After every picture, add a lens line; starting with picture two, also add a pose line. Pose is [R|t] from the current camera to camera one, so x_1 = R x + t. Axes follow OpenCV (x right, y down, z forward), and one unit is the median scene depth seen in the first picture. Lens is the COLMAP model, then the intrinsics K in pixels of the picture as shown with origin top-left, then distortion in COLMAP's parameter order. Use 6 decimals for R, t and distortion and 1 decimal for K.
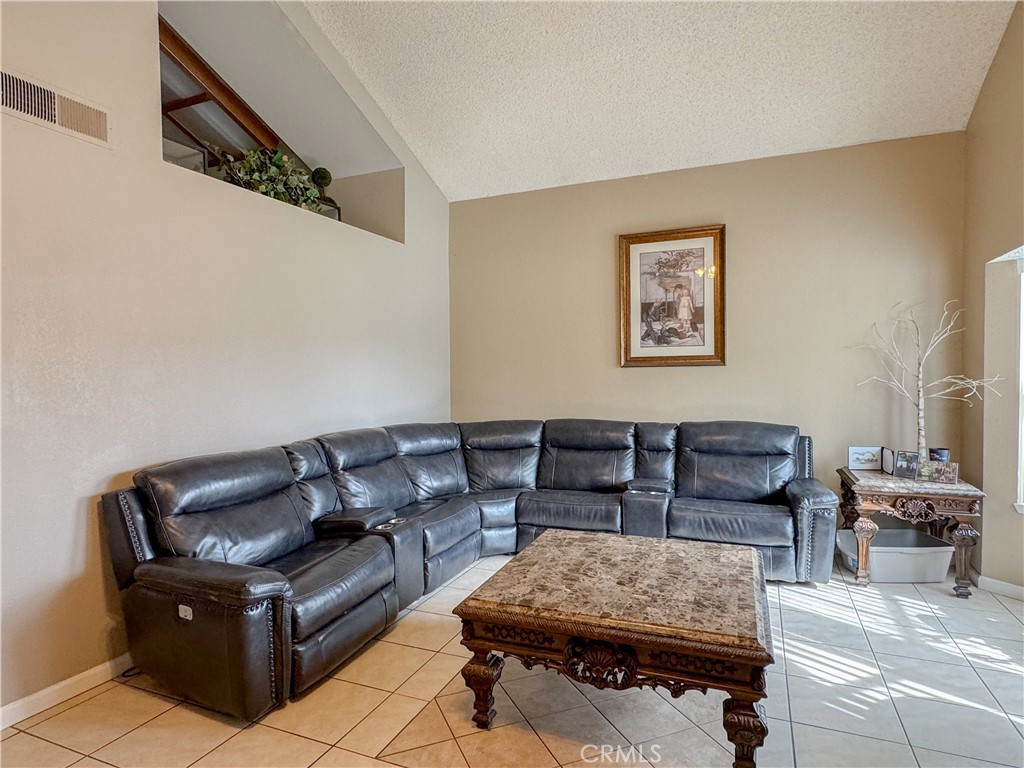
lens RADIAL K [[583.9, 0, 505.8], [0, 583.9, 388.4], [0, 0, 1]] dist [-0.003614, 0.002198]
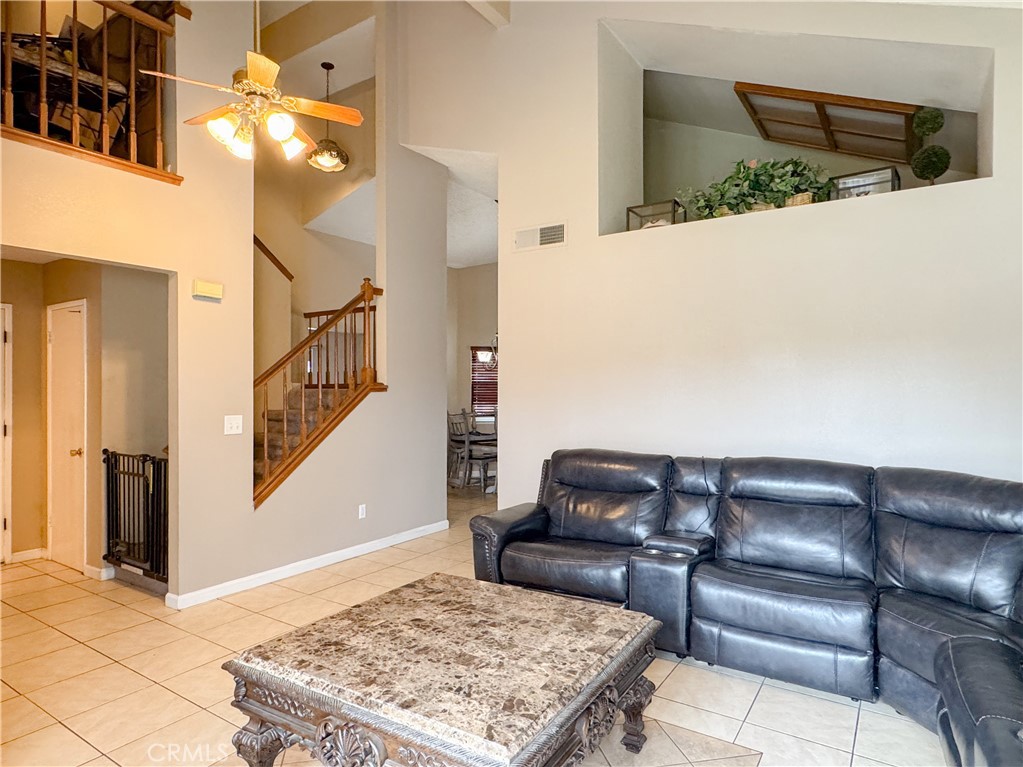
lens RADIAL K [[605.4, 0, 503.5], [0, 605.4, 387.2], [0, 0, 1]] dist [-0.004929, 0.005085]
pose [[-0.184861, 0.006099, -0.982746, 0.558874], [-0.028118, 0.999539, 0.011492, -0.023812], [0.982362, 0.029758, -0.184604, 0.656540]]
